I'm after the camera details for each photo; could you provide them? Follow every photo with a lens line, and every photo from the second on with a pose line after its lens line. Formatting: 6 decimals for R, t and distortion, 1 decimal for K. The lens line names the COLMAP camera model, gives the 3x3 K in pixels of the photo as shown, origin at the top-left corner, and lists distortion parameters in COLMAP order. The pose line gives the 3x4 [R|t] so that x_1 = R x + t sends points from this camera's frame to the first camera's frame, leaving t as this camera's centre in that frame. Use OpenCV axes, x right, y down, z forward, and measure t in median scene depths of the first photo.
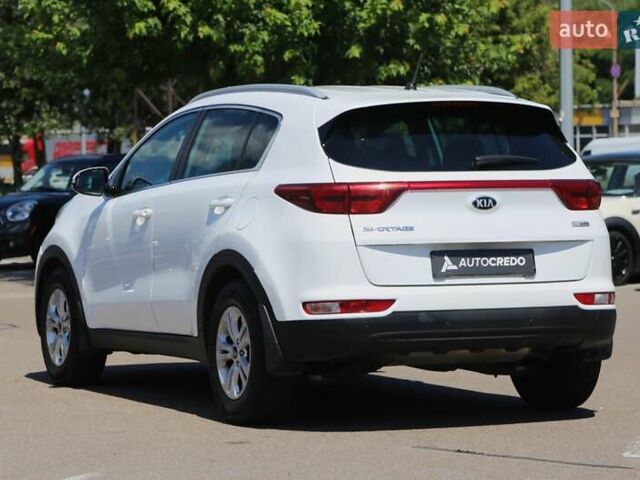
lens RADIAL K [[1899.9, 0, 320.0], [0, 1899.9, 240.0], [0, 0, 1]] dist [0.313736, 2.513481]
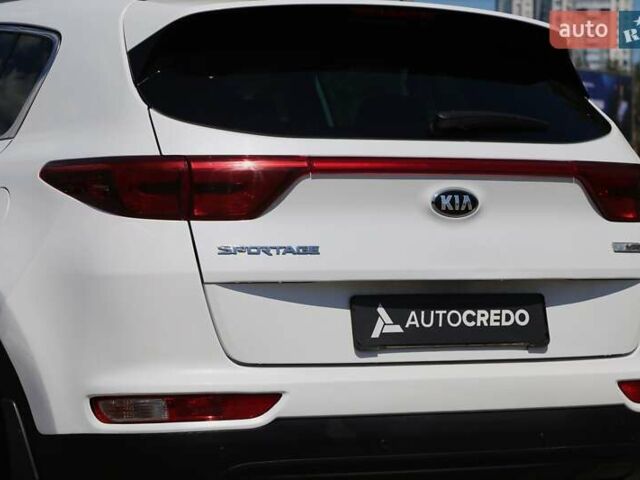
lens RADIAL K [[1899.9, 0, 320.0], [0, 1899.9, 240.0], [0, 0, 1]] dist [0.313736, 2.513481]
pose [[0.994333, 0.015623, 0.105160, -0.002942], [-0.013774, 0.999738, -0.018294, 0.000362], [-0.105418, 0.016742, 0.994287, 0.498331]]
